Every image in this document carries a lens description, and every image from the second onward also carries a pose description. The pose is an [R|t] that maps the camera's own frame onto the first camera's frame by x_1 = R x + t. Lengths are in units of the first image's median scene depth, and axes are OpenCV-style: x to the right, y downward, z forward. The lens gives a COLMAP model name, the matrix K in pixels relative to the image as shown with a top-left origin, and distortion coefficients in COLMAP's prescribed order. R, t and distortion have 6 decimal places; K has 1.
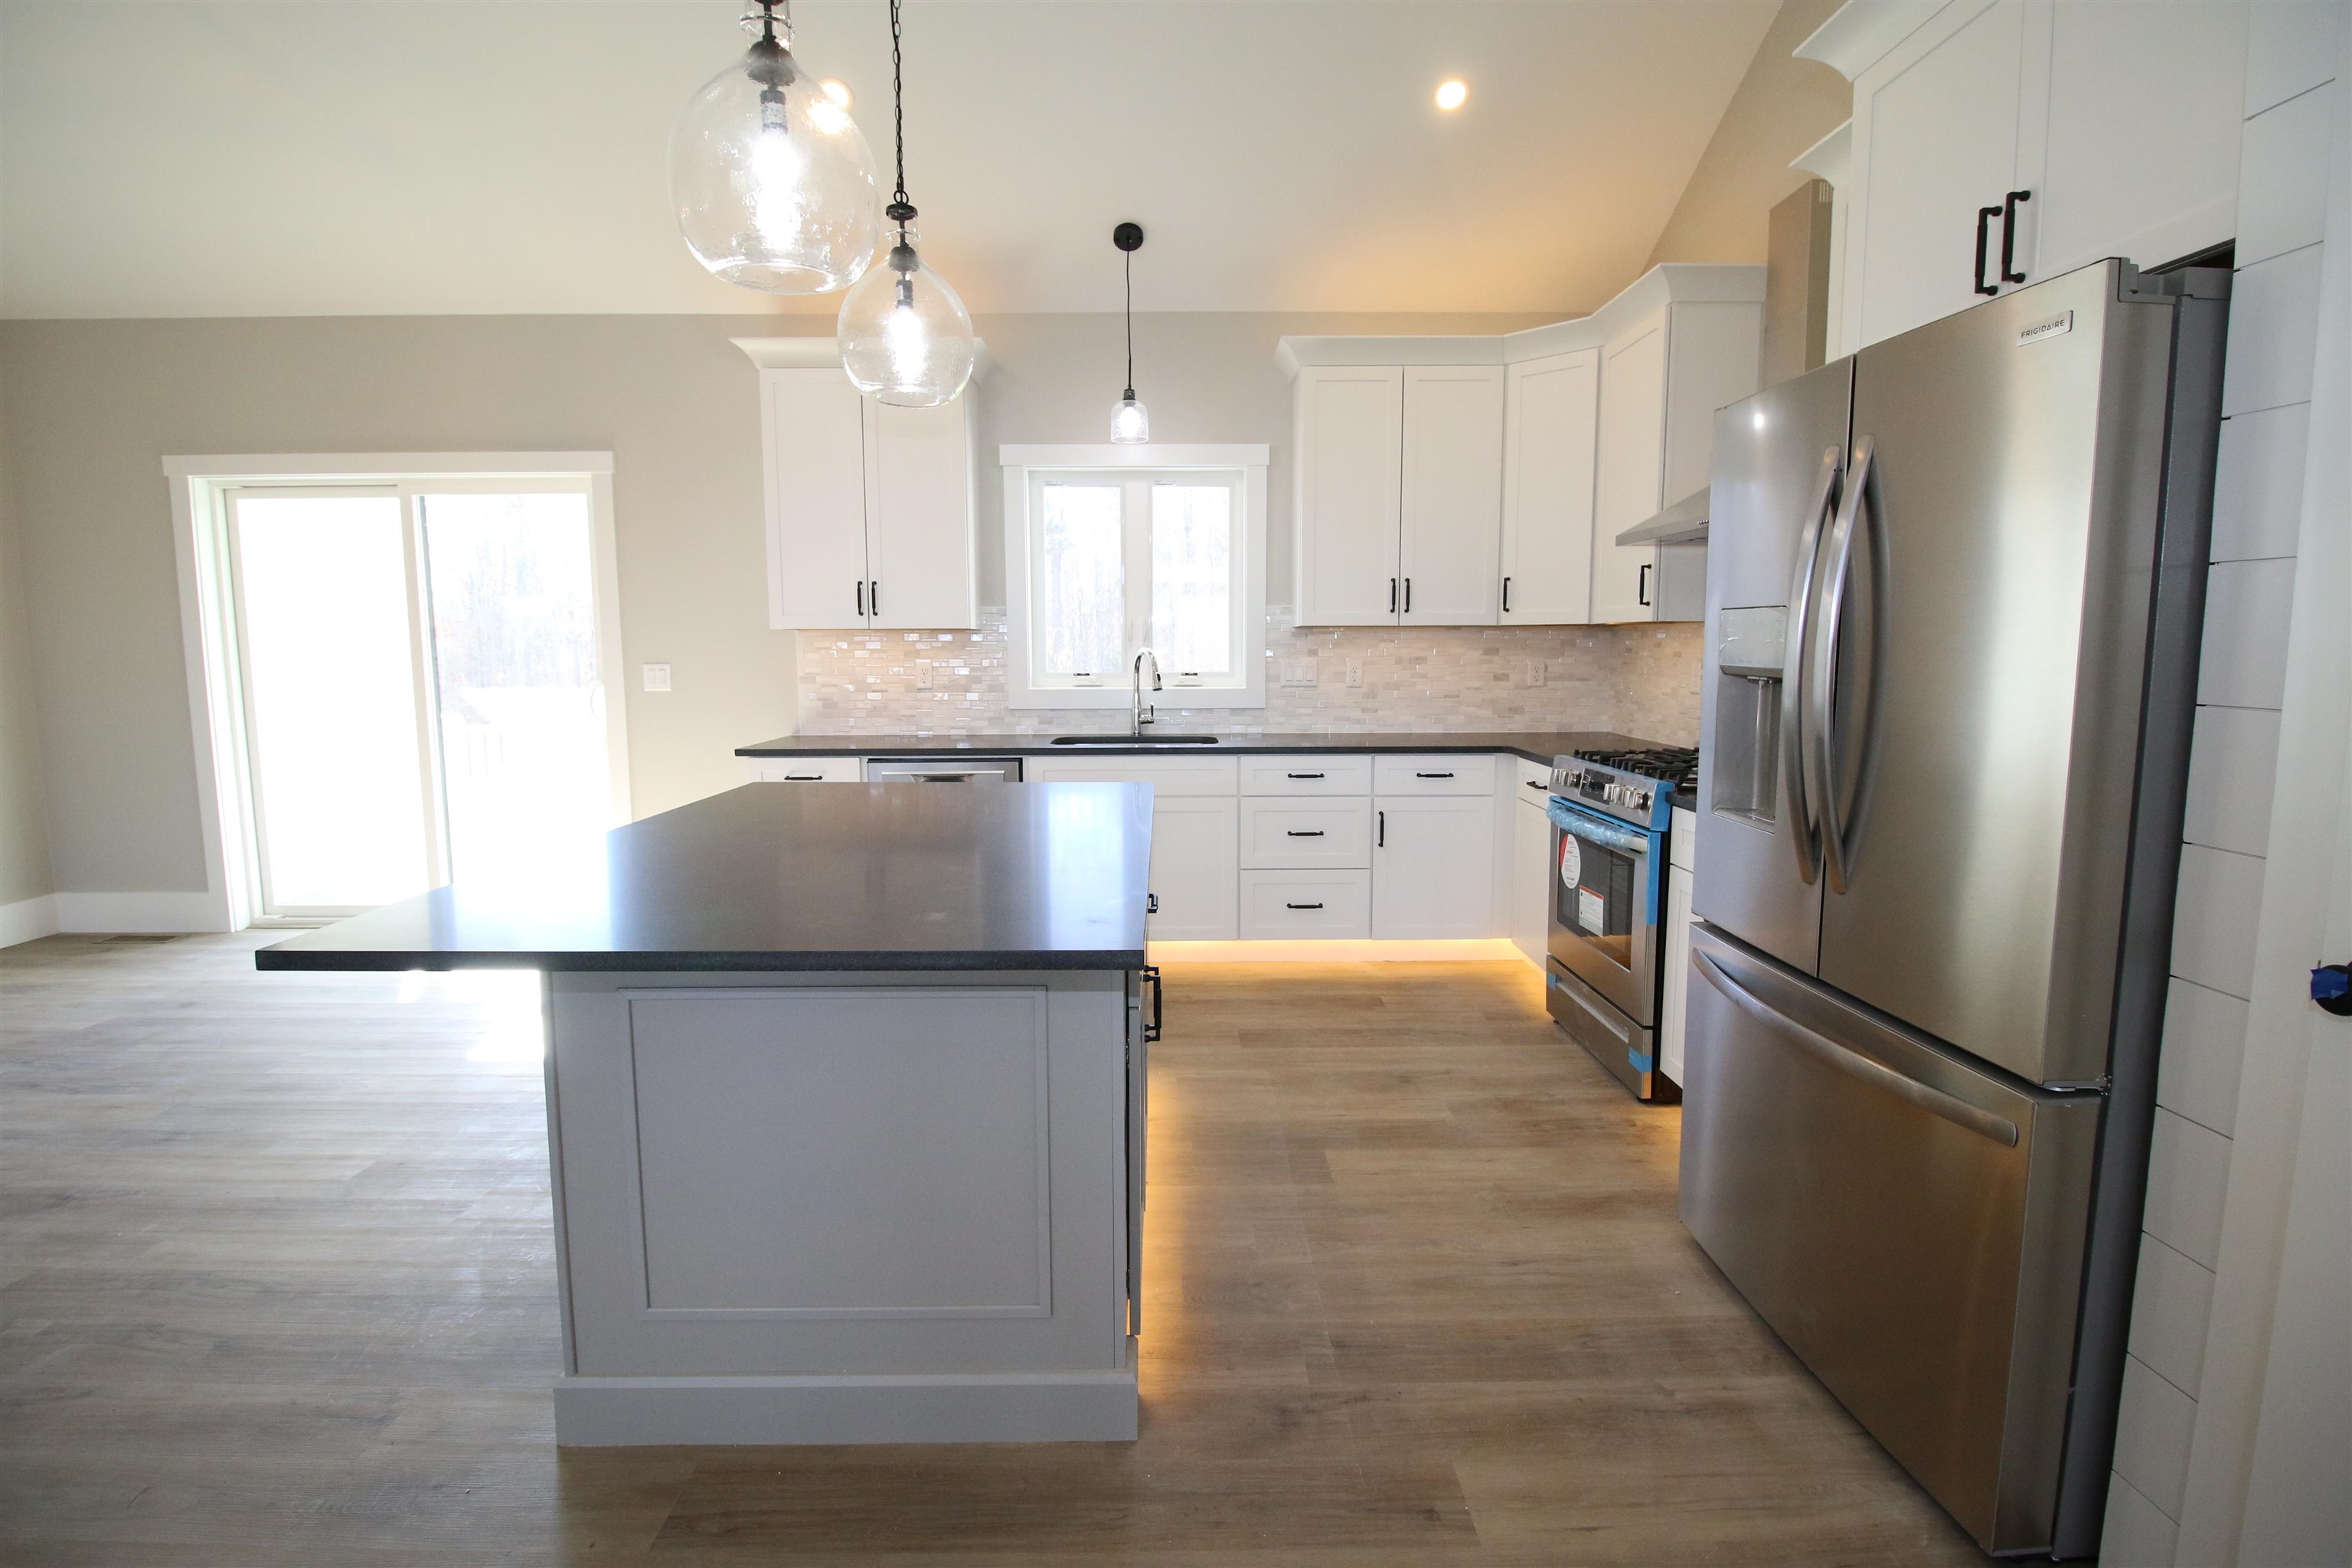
lens RADIAL K [[1082.9, 0, 1174.8], [0, 1082.9, 764.3], [0, 0, 1]] dist [-0.000830, -0.012169]
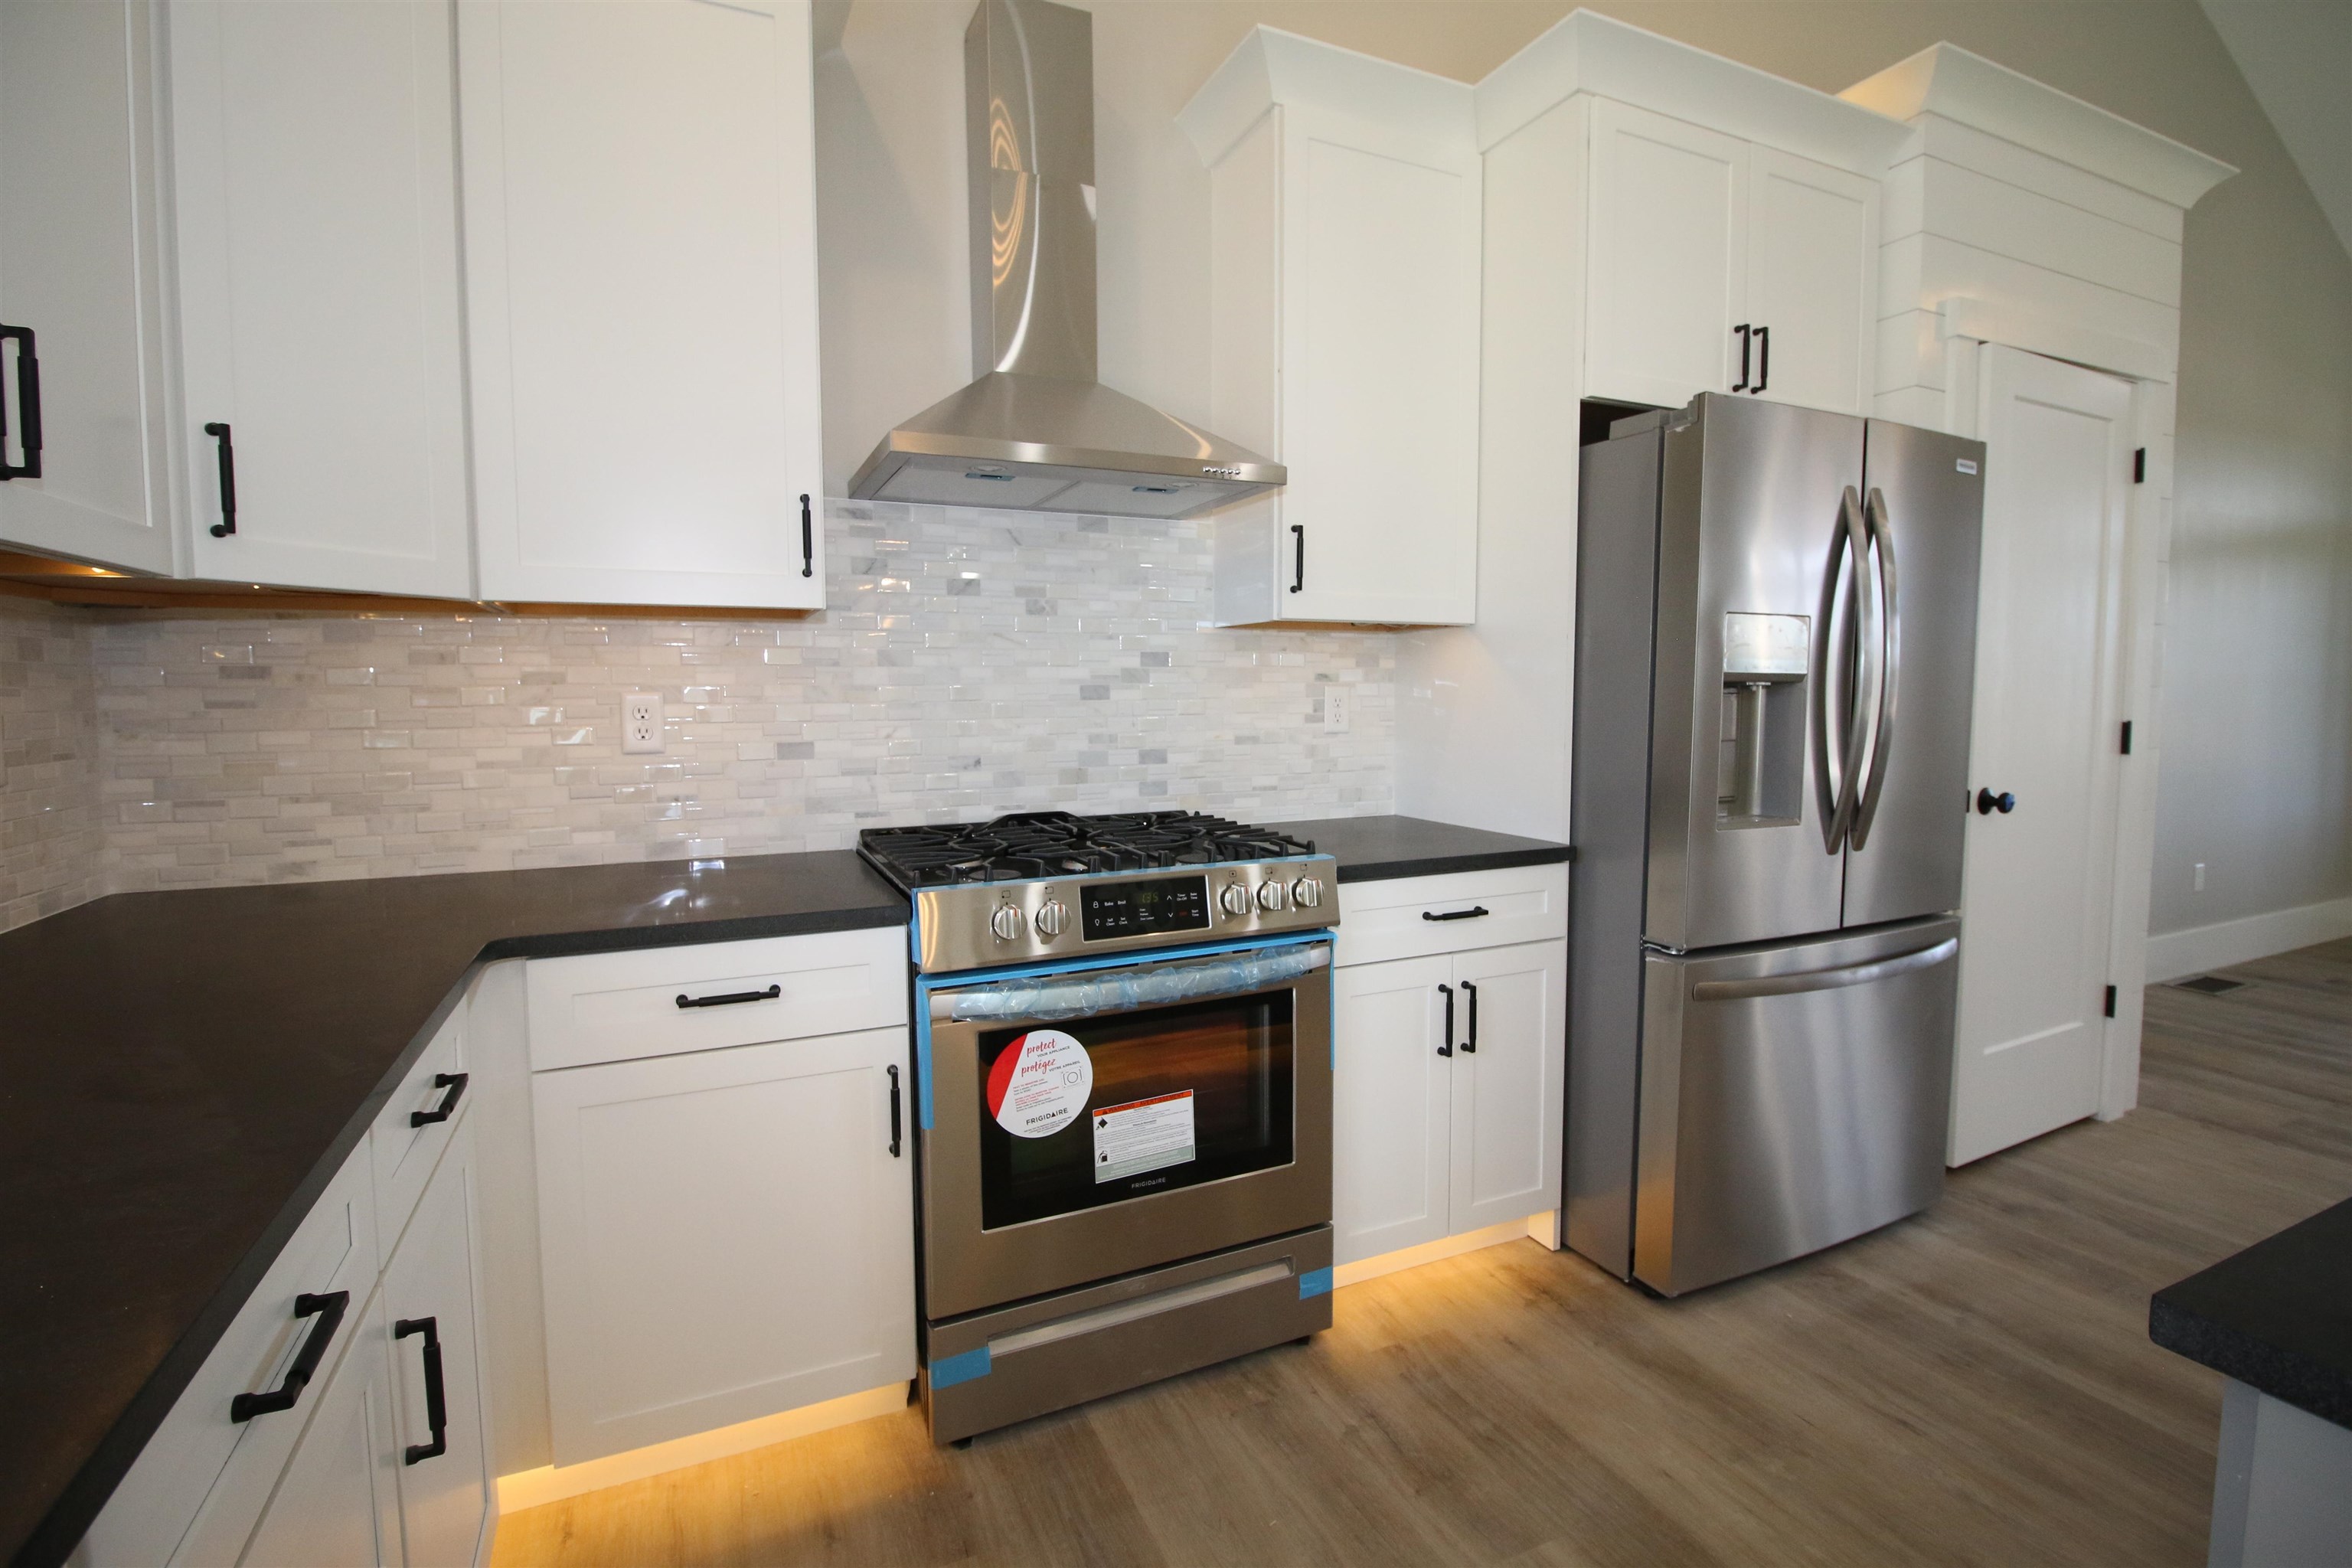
lens RADIAL K [[1082.9, 0, 1174.8], [0, 1082.9, 764.3], [0, 0, 1]] dist [-0.000830, -0.012169]
pose [[-0.400395, -0.060395, 0.914350, -0.076823], [0.107796, 0.987793, 0.112451, -0.076976], [-0.909980, 0.143588, -0.388997, 0.823235]]
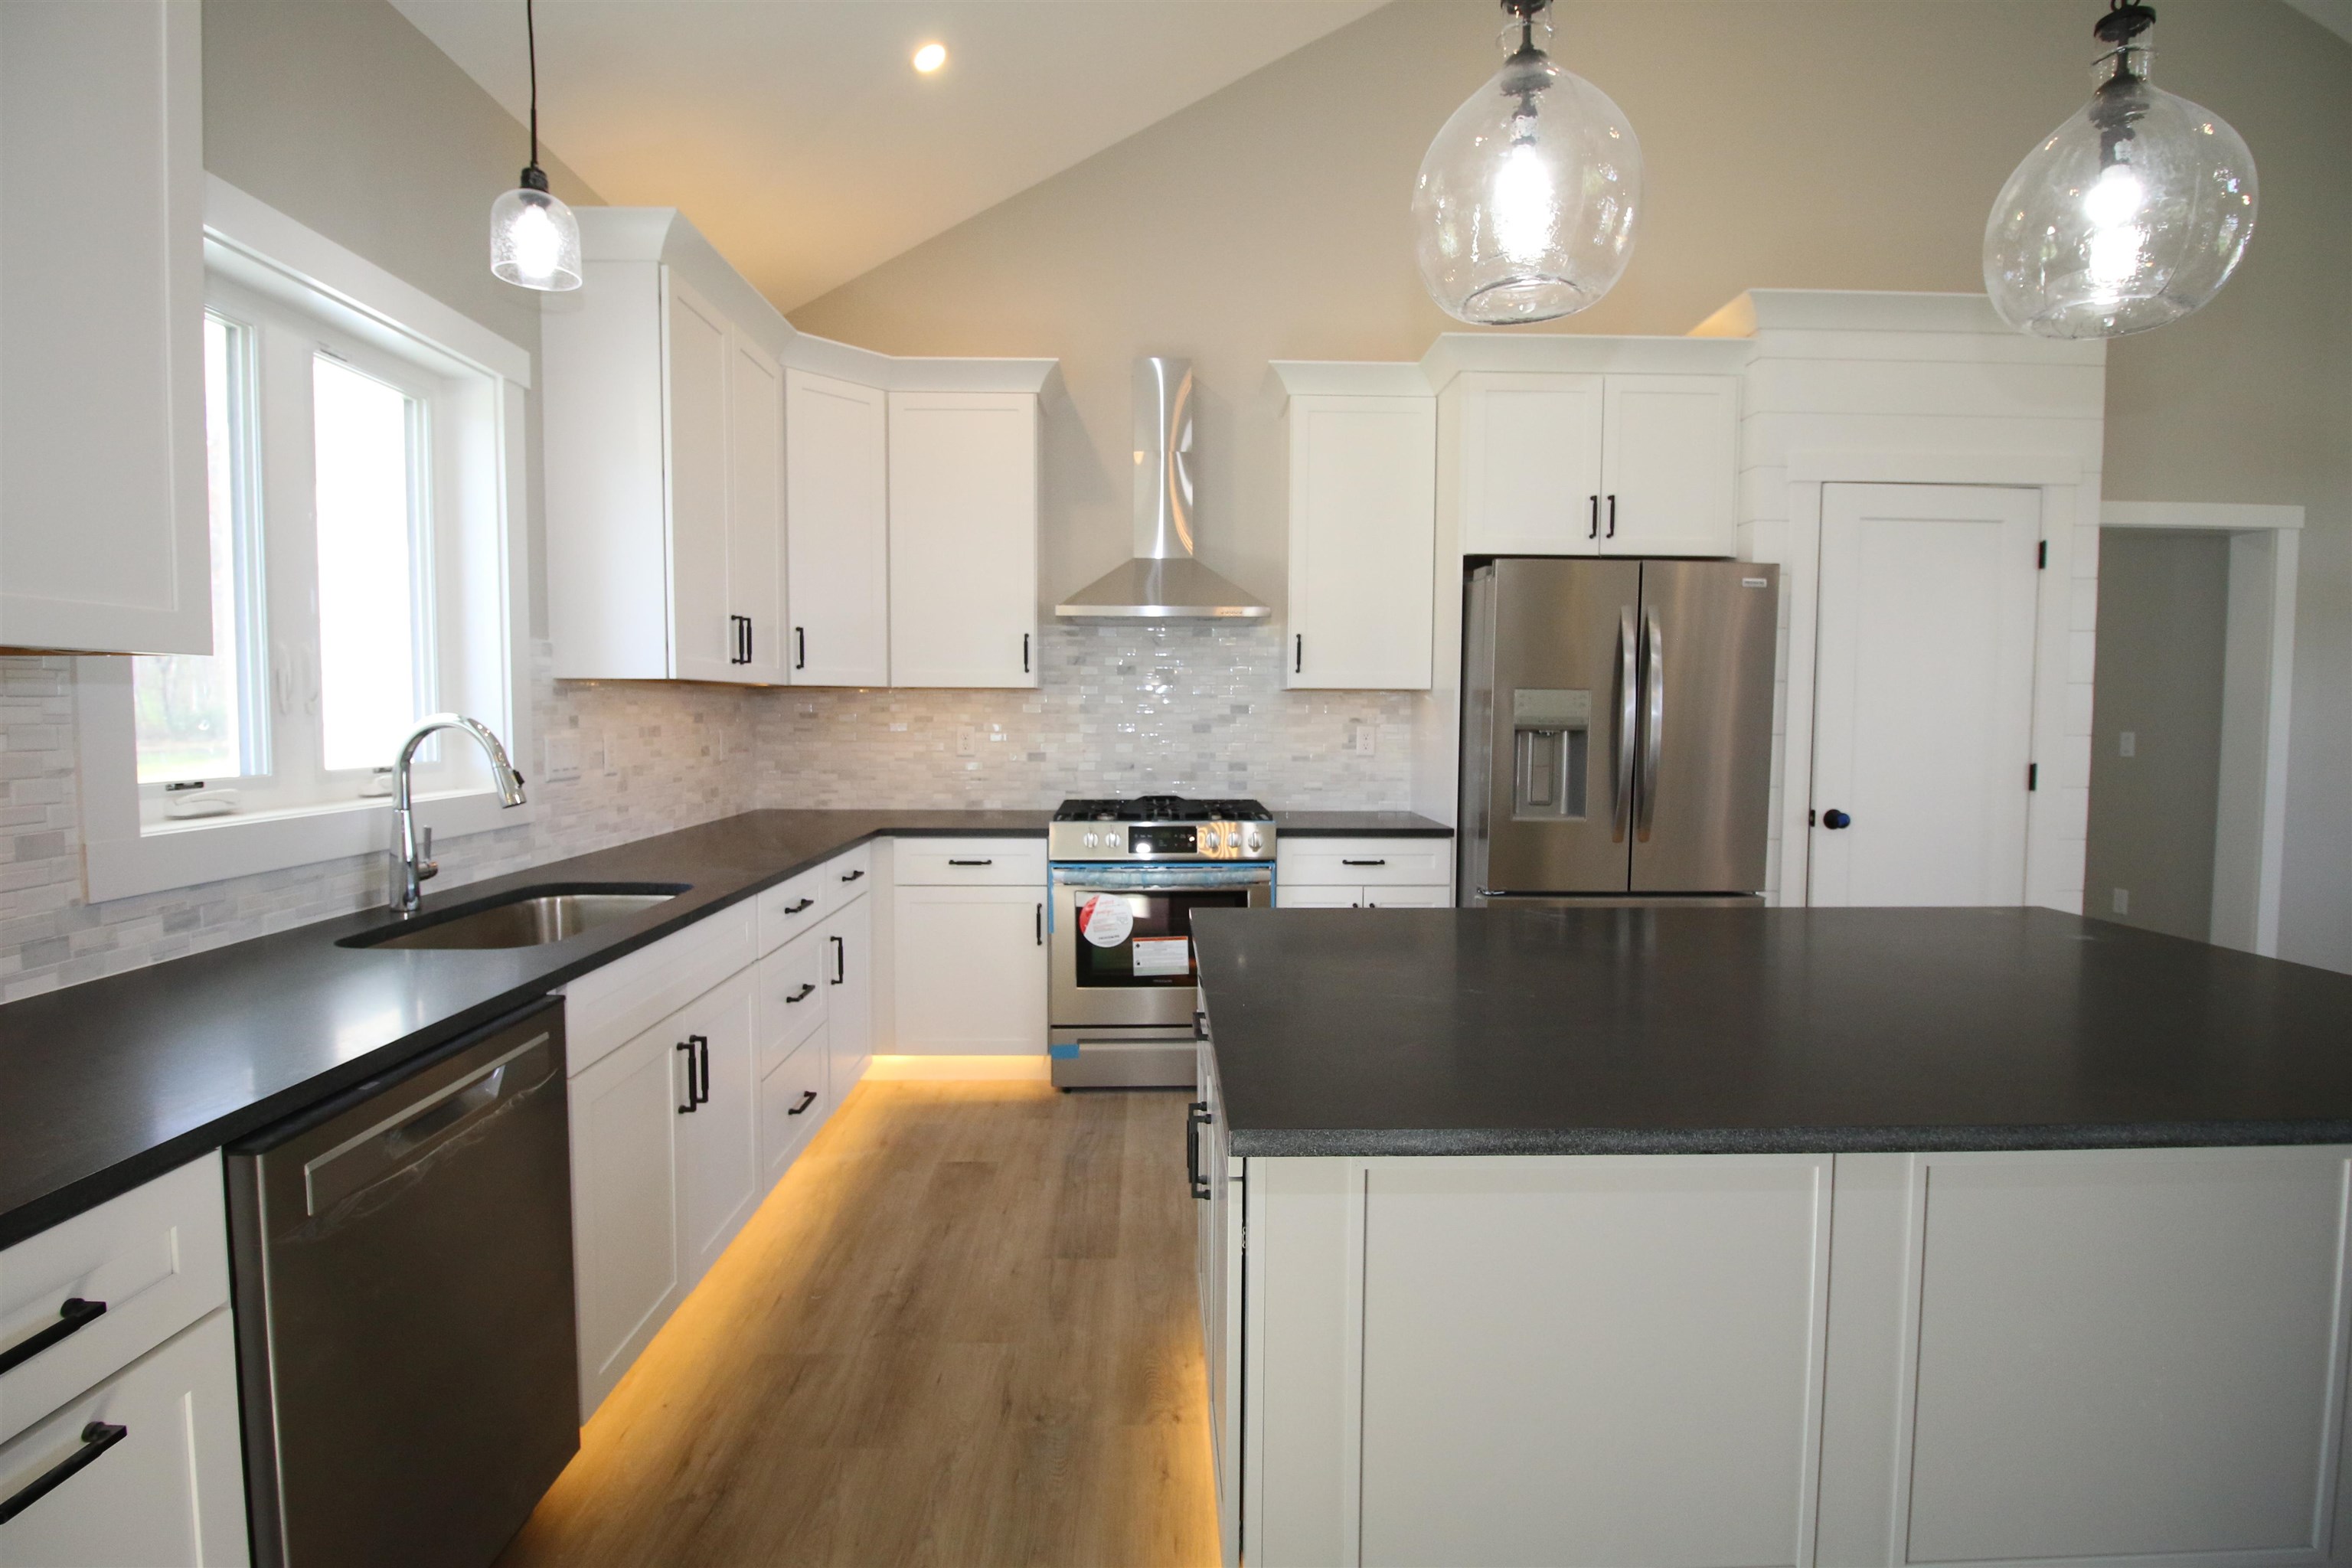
lens RADIAL K [[1082.9, 0, 1174.8], [0, 1082.9, 764.3], [0, 0, 1]] dist [-0.000830, -0.012169]
pose [[-0.006878, -0.049437, 0.998754, -0.478481], [0.107531, 0.992949, 0.049890, -0.074565], [-0.994178, 0.107740, -0.001513, 0.679500]]
